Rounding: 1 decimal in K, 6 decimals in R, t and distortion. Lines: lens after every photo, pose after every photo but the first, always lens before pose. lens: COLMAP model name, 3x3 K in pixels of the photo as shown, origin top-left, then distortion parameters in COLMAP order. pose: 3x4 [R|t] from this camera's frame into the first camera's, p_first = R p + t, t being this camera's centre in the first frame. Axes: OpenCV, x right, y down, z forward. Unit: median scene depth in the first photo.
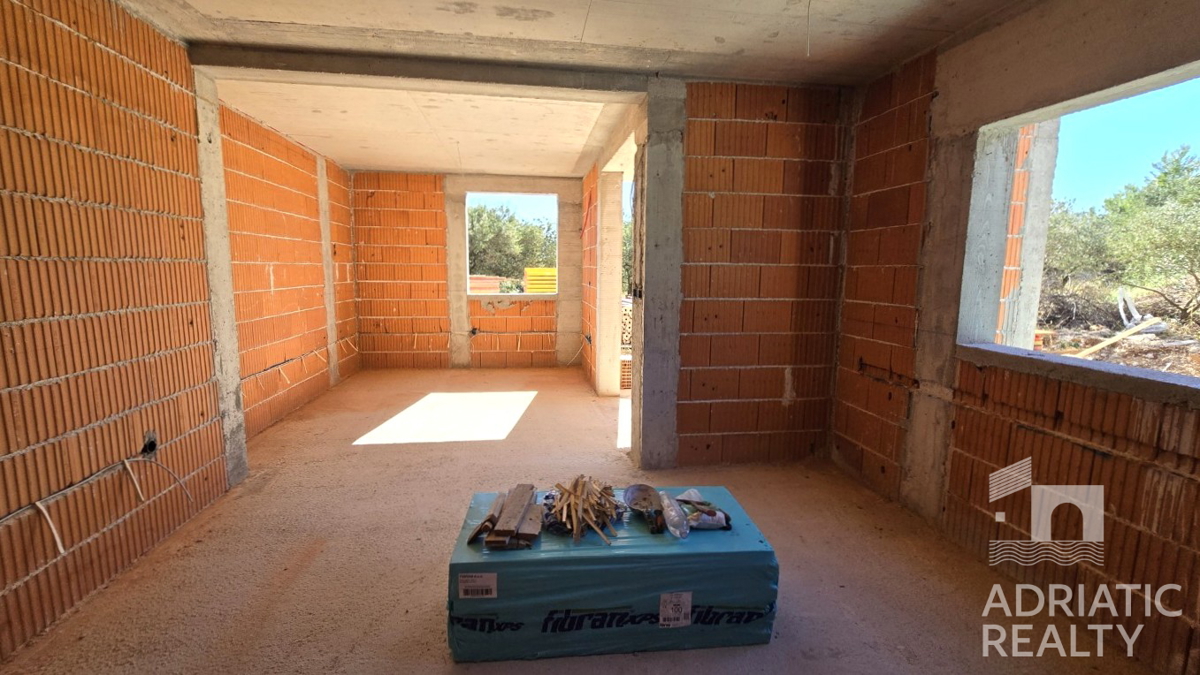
lens RADIAL K [[509.9, 0, 596.9], [0, 509.9, 337.0], [0, 0, 1]] dist [-0.007230, 0.001730]
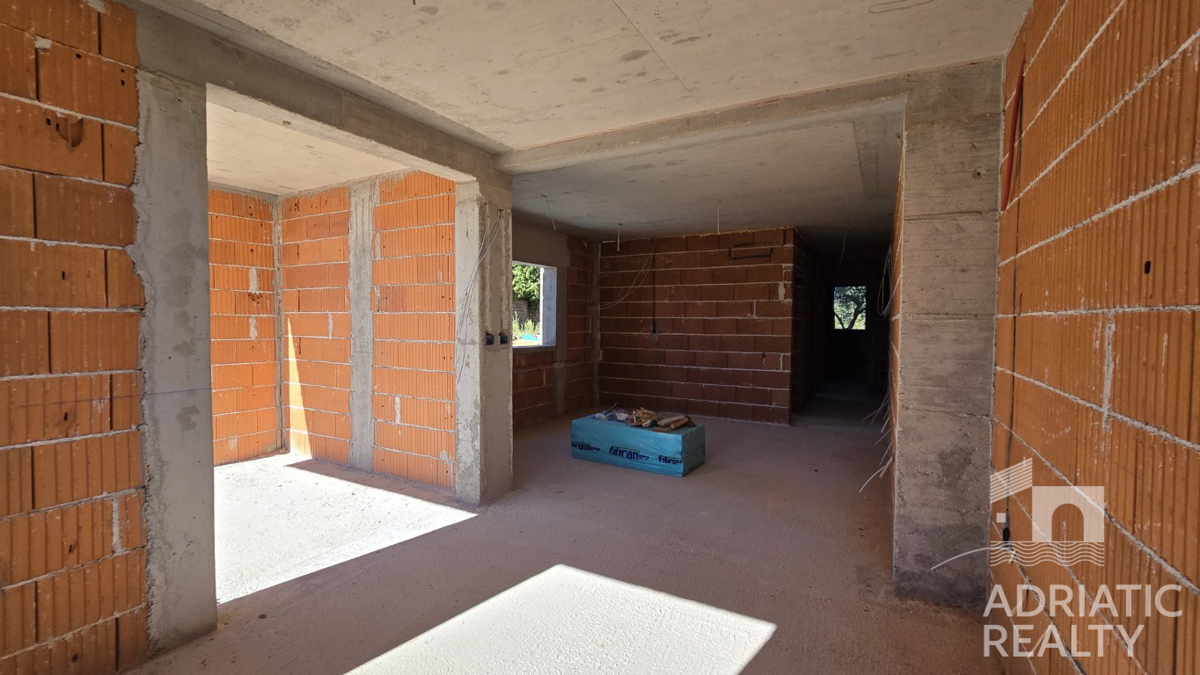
lens RADIAL K [[509.9, 0, 600.8], [0, 509.9, 335.9], [0, 0, 1]] dist [-0.007230, 0.001730]
pose [[-0.799171, -0.034840, 0.600093, -0.801298], [0.065802, 0.987248, 0.144950, -0.255158], [-0.597491, 0.155328, -0.786688, 1.855663]]
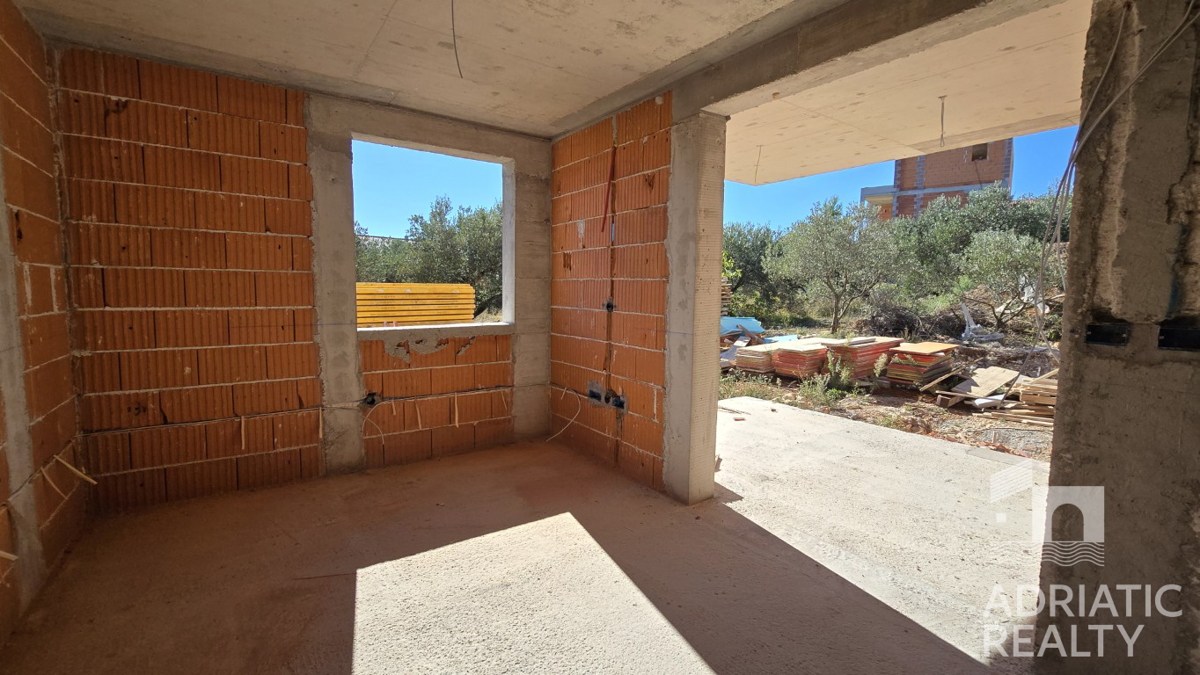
lens RADIAL K [[509.9, 0, 594.3], [0, 509.9, 337.1], [0, 0, 1]] dist [-0.007230, 0.001730]
pose [[0.892038, -0.042144, 0.449991, -0.571624], [0.056744, 0.998208, -0.018999, -0.111648], [-0.448384, 0.042482, 0.892831, 0.896201]]
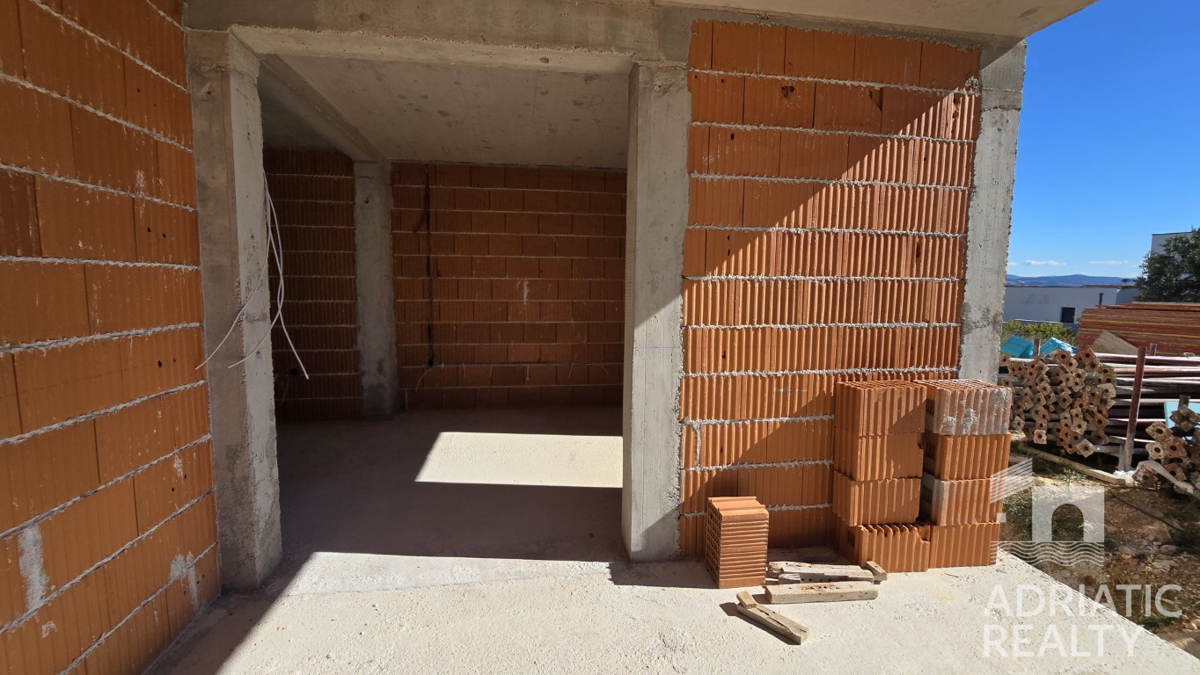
lens RADIAL K [[509.9, 0, 601.1], [0, 509.9, 335.9], [0, 0, 1]] dist [-0.007230, 0.001730]
pose [[0.014100, 0.094103, -0.995463, 0.802630], [-0.142792, 0.985547, 0.091143, -0.201433], [0.989652, 0.140859, 0.027333, 1.586965]]
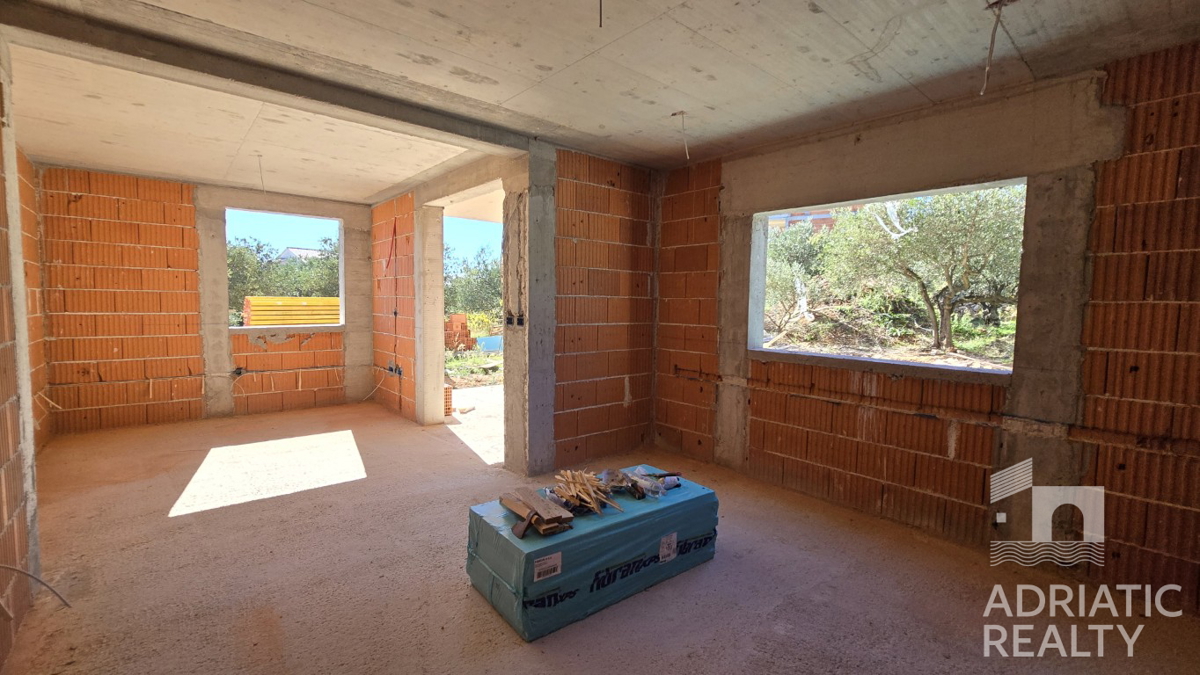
lens RADIAL K [[509.9, 0, 594.9], [0, 509.9, 336.4], [0, 0, 1]] dist [-0.007230, 0.001730]
pose [[0.843684, -0.033486, 0.535795, -0.409059], [0.064742, 0.997115, -0.039627, 0.004977], [-0.532922, 0.068121, 0.843418, -0.050623]]
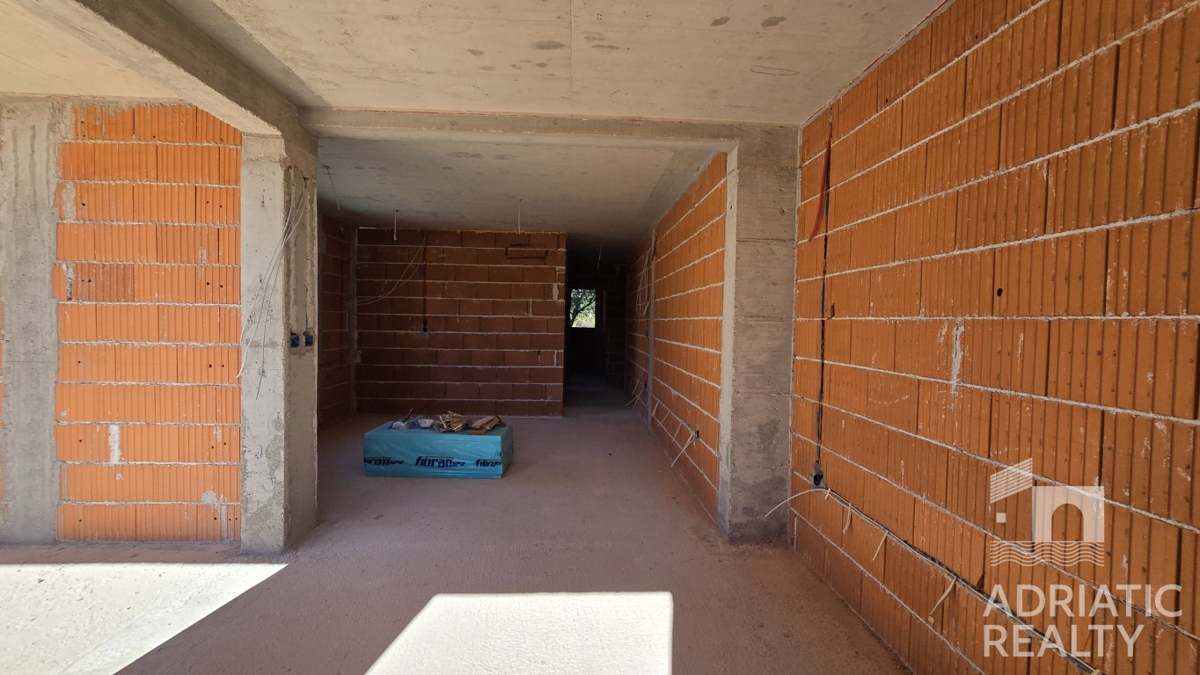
lens RADIAL K [[509.9, 0, 600.3], [0, 509.9, 335.8], [0, 0, 1]] dist [-0.007230, 0.001730]
pose [[-0.995592, -0.031624, 0.088298, -0.535883], [-0.016874, 0.986475, 0.163042, -0.262184], [-0.092260, 0.160834, -0.982660, 1.941580]]
